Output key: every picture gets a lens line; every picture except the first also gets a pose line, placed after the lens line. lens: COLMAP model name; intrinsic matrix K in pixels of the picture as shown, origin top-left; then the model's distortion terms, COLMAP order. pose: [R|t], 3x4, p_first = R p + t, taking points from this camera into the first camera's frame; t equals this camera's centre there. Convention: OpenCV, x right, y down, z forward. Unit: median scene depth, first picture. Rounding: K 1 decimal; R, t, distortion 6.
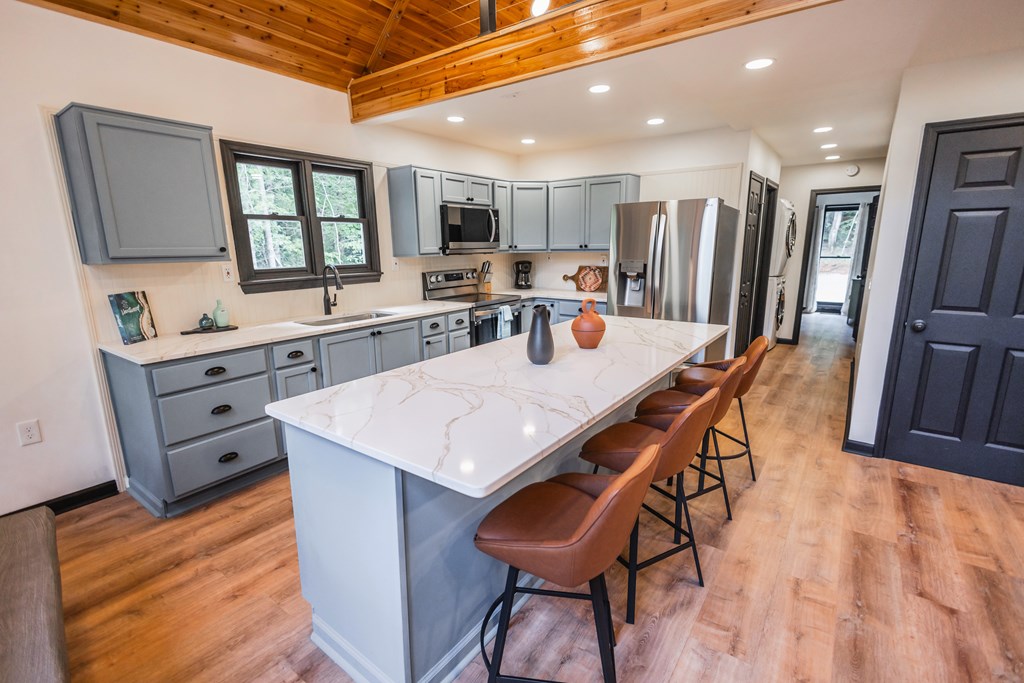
lens RADIAL K [[466.9, 0, 512.0], [0, 466.9, 341.4], [0, 0, 1]] dist [0.014276, -0.004587]
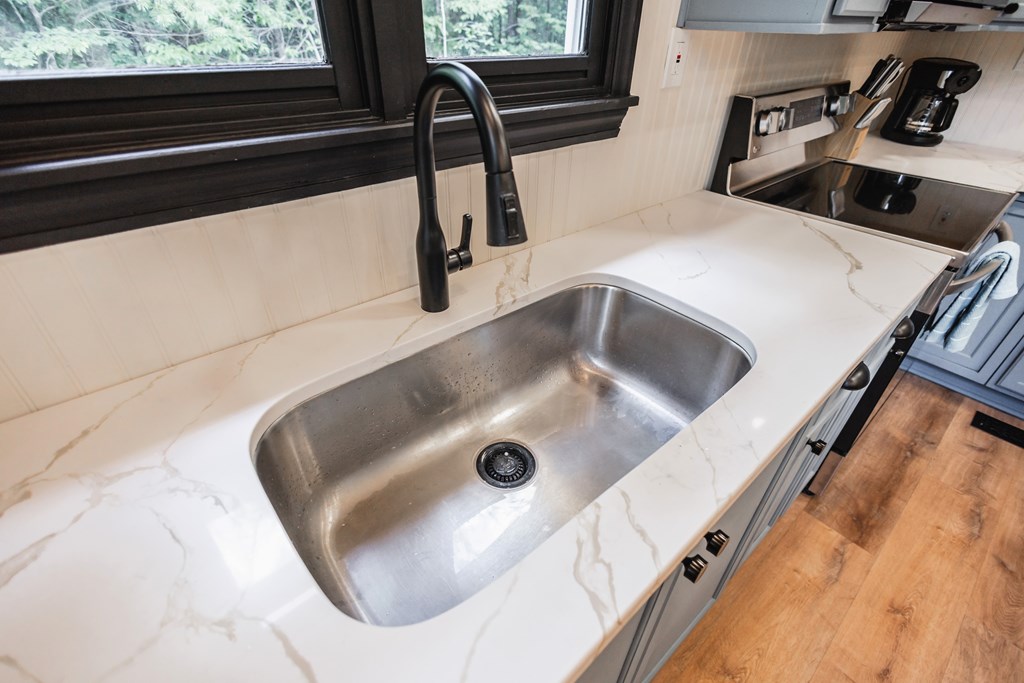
lens RADIAL K [[466.9, 0, 511.2], [0, 466.9, 339.1], [0, 0, 1]] dist [0.014276, -0.004587]
pose [[0.974516, 0.157682, -0.159546, -0.352174], [-0.083233, 0.914655, 0.395574, -0.153098], [0.208304, -0.372214, 0.904470, 0.881859]]
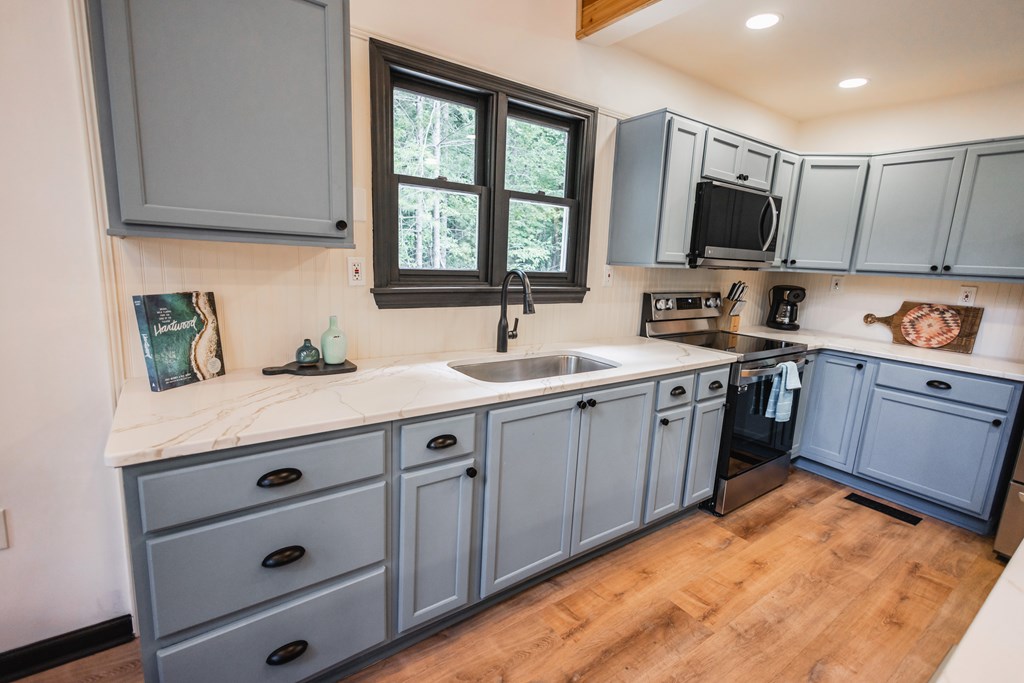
lens RADIAL K [[466.9, 0, 512.6], [0, 466.9, 342.3], [0, 0, 1]] dist [0.014276, -0.004587]
pose [[0.948758, 0.113029, -0.295099, -0.227672], [-0.121950, 0.992464, -0.011940, -0.070926], [0.291526, 0.047315, 0.955392, 0.480433]]
